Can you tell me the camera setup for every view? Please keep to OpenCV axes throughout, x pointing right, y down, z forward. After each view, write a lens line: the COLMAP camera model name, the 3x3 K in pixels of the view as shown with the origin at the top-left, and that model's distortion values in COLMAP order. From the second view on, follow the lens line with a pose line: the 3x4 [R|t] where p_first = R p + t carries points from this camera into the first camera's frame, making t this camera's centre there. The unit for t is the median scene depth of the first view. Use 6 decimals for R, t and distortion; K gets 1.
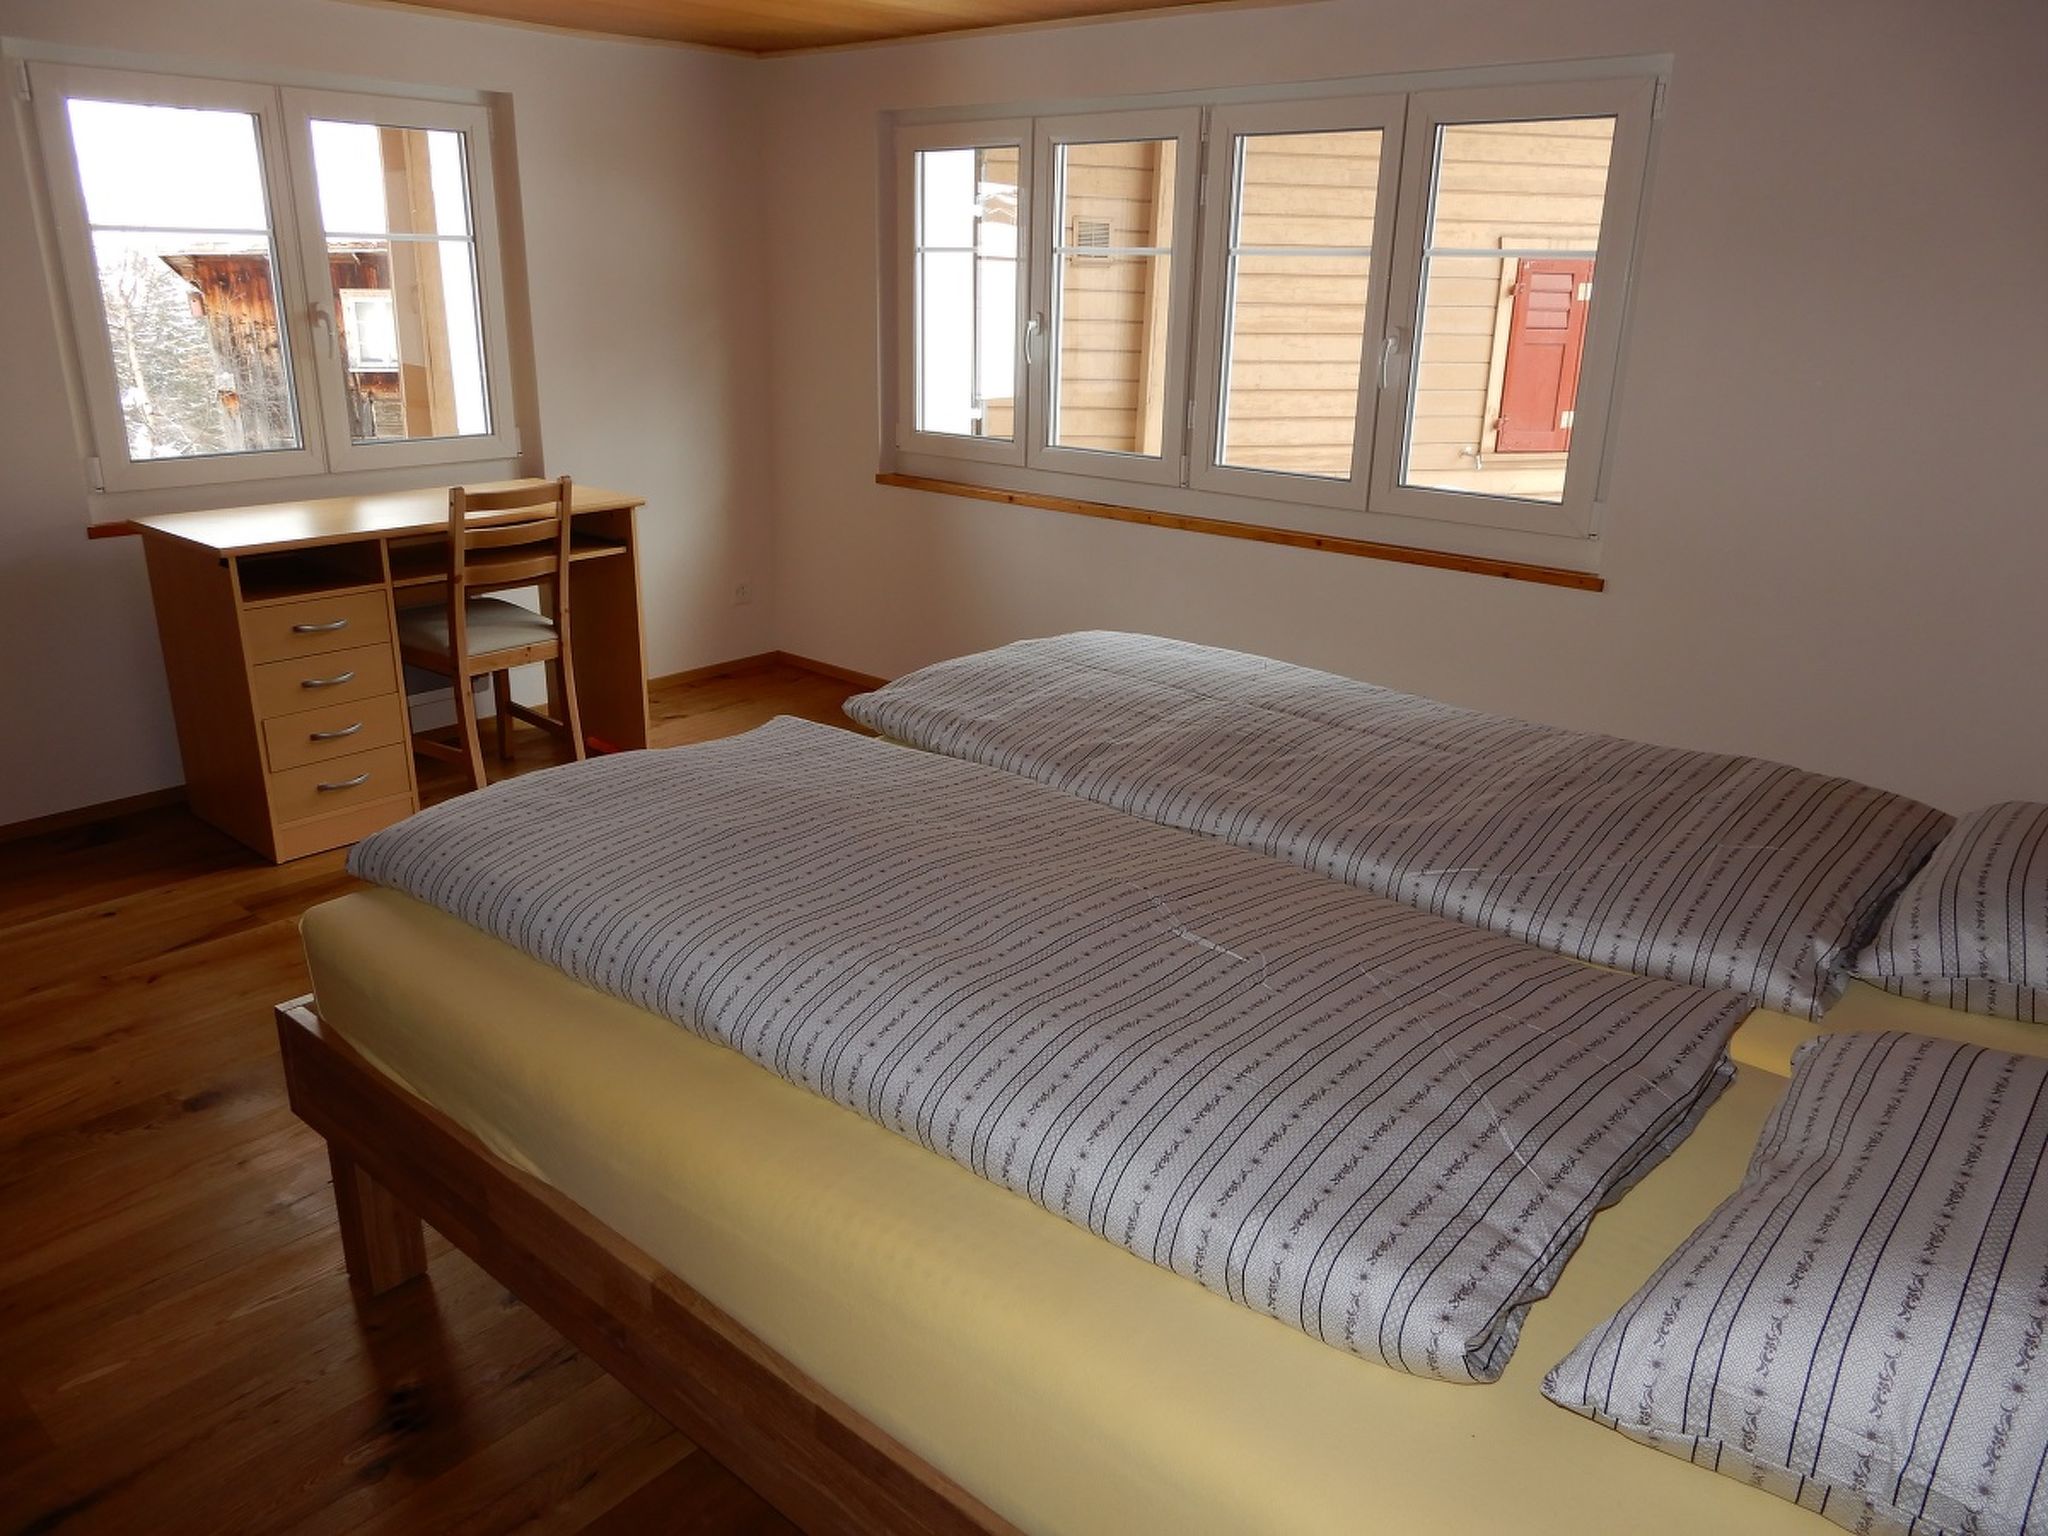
lens RADIAL K [[1444.7, 0, 1024.9], [0, 1444.7, 764.9], [0, 0, 1]] dist [0.001153, 0.009849]
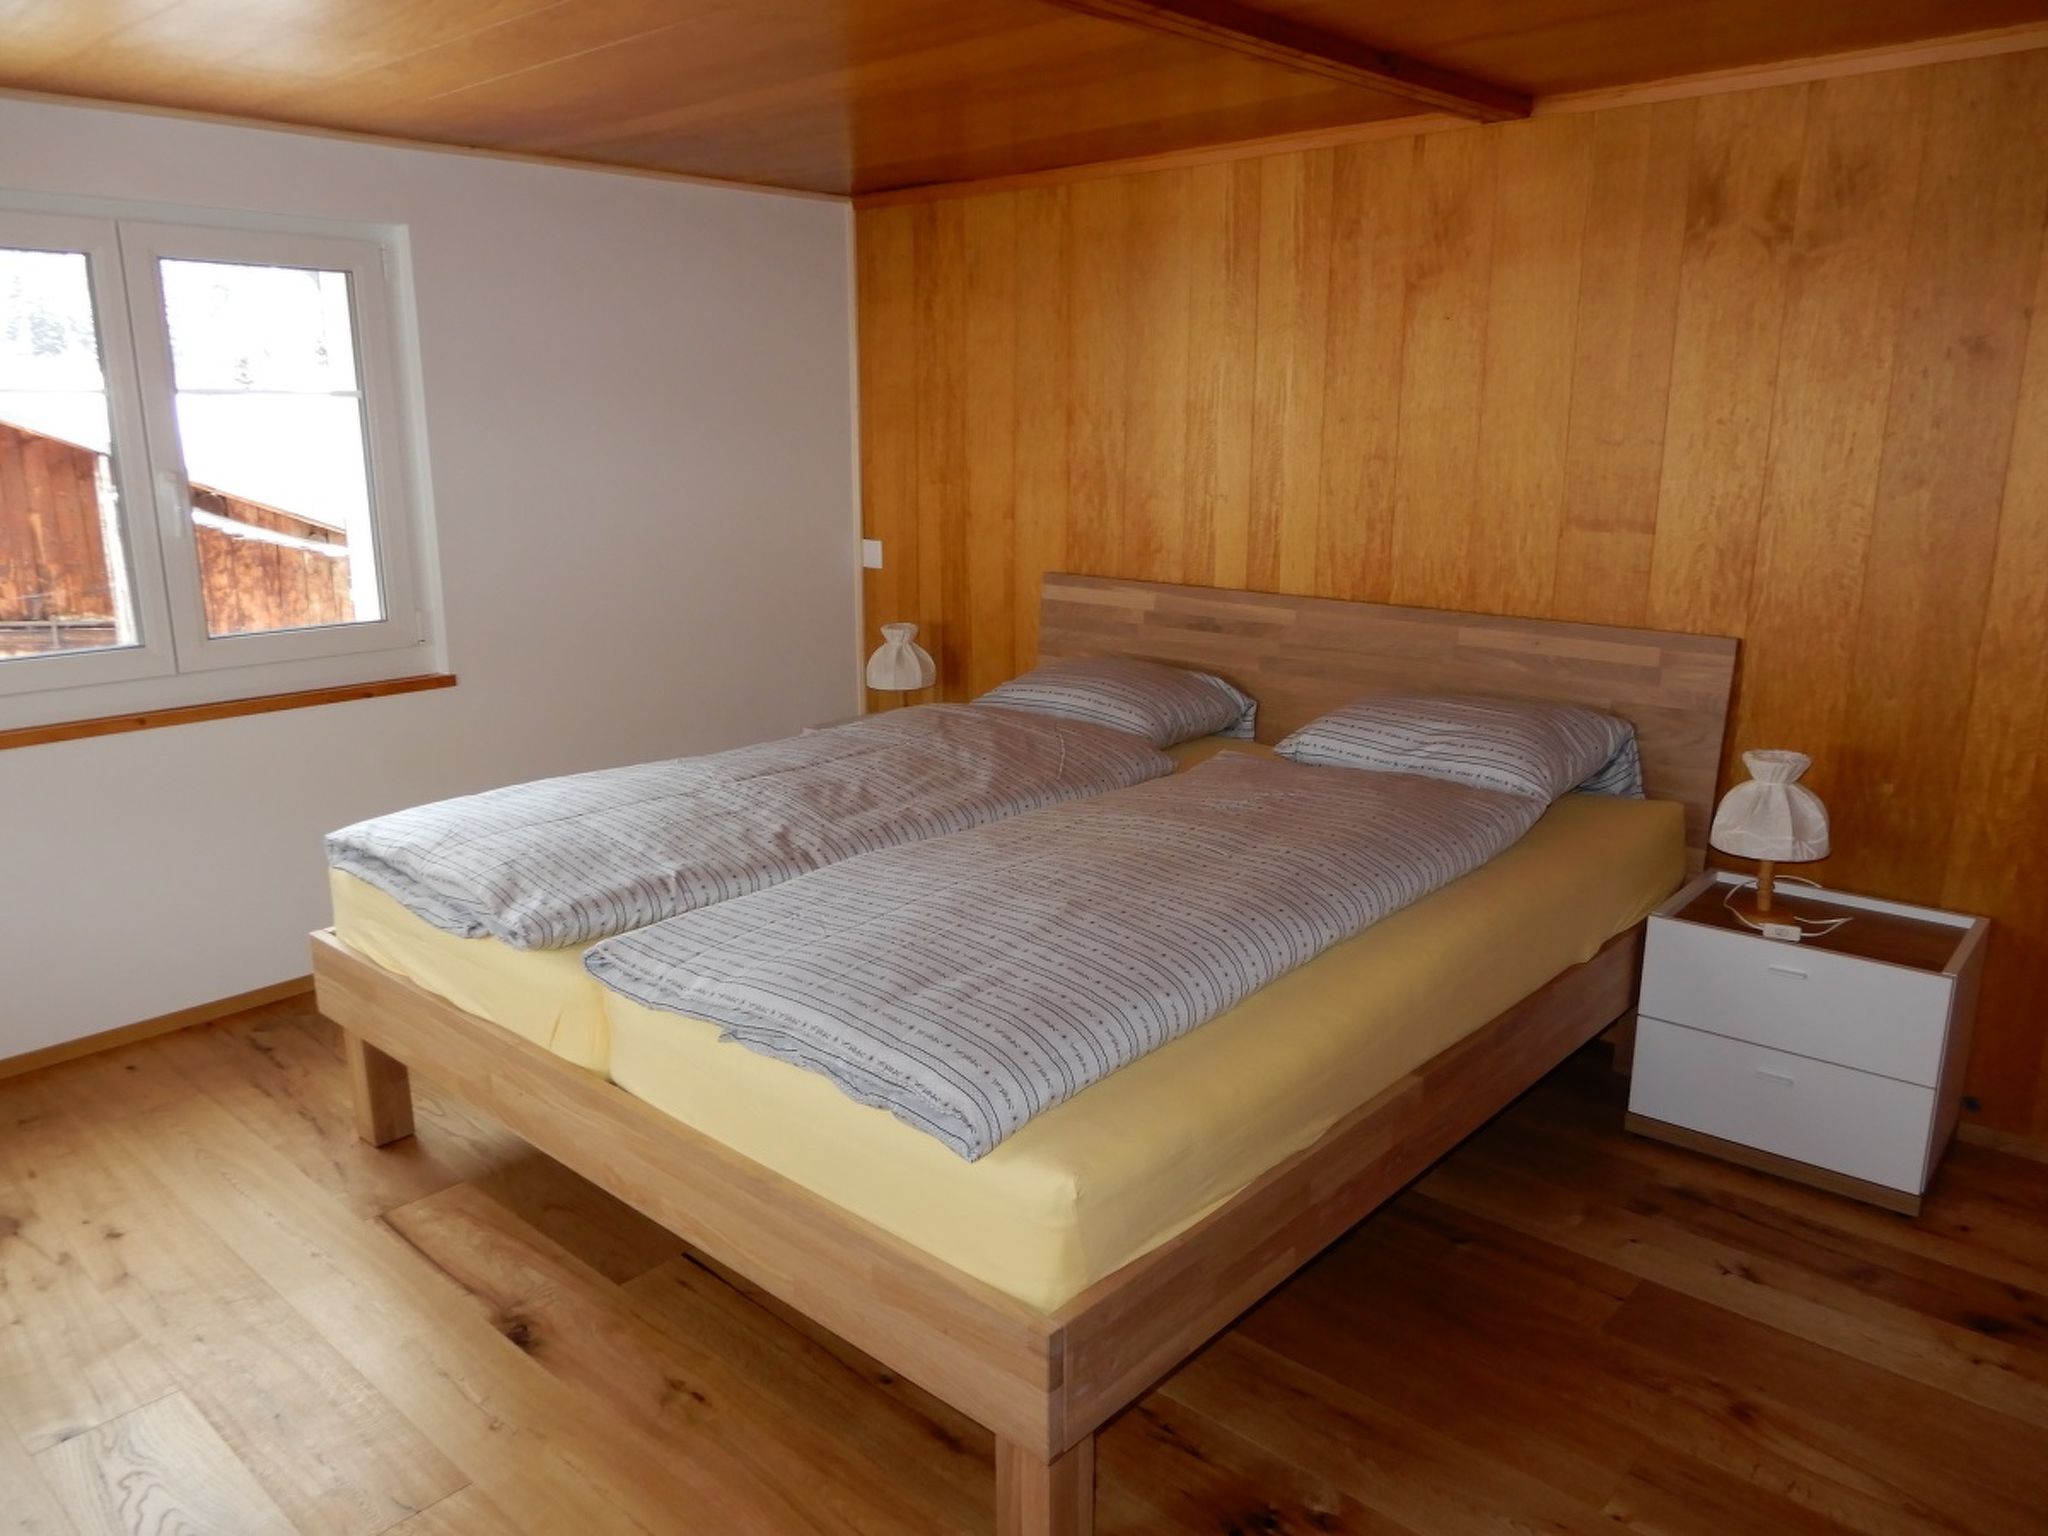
lens RADIAL K [[1444.7, 0, 1027.5], [0, 1444.7, 770.5], [0, 0, 1]] dist [0.001153, 0.009849]
pose [[0.018921, -0.251816, 0.967590, -0.901673], [0.320789, 0.918128, 0.232670, -0.230255], [-0.946962, 0.305990, 0.098152, 0.629436]]
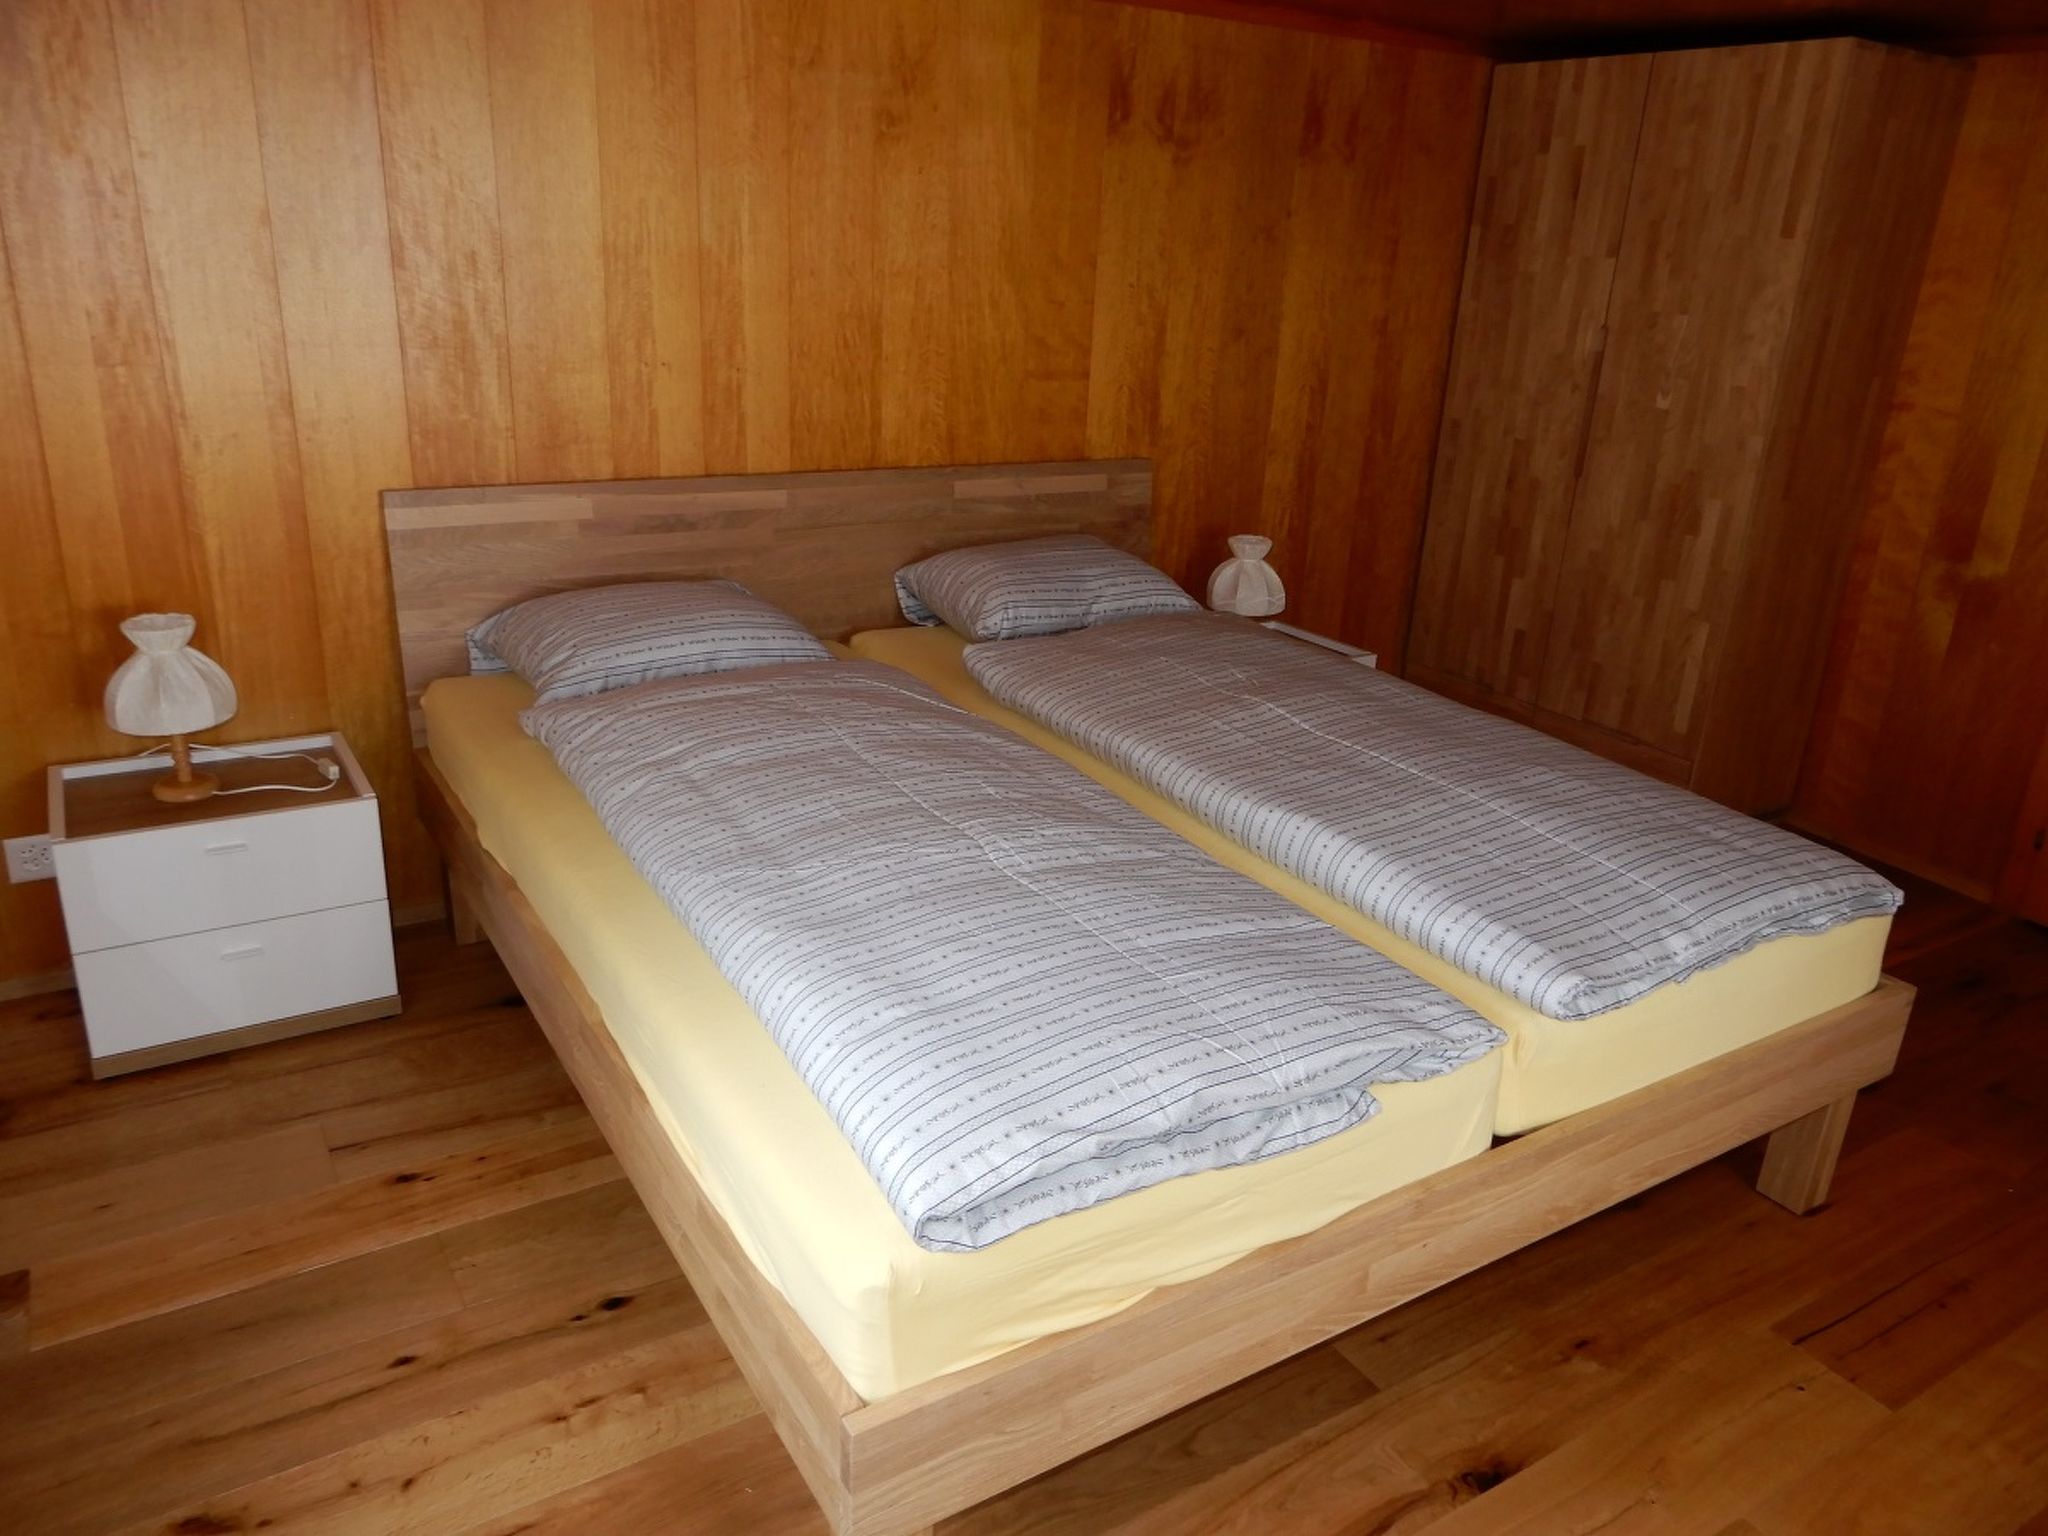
lens RADIAL K [[1444.7, 0, 1022.0], [0, 1444.7, 769.1], [0, 0, 1]] dist [0.001153, 0.009849]
pose [[-0.952190, -0.163577, 0.258023, -0.067378], [0.035291, 0.780030, 0.624746, -0.558067], [-0.303460, 0.603983, -0.736964, 1.494669]]
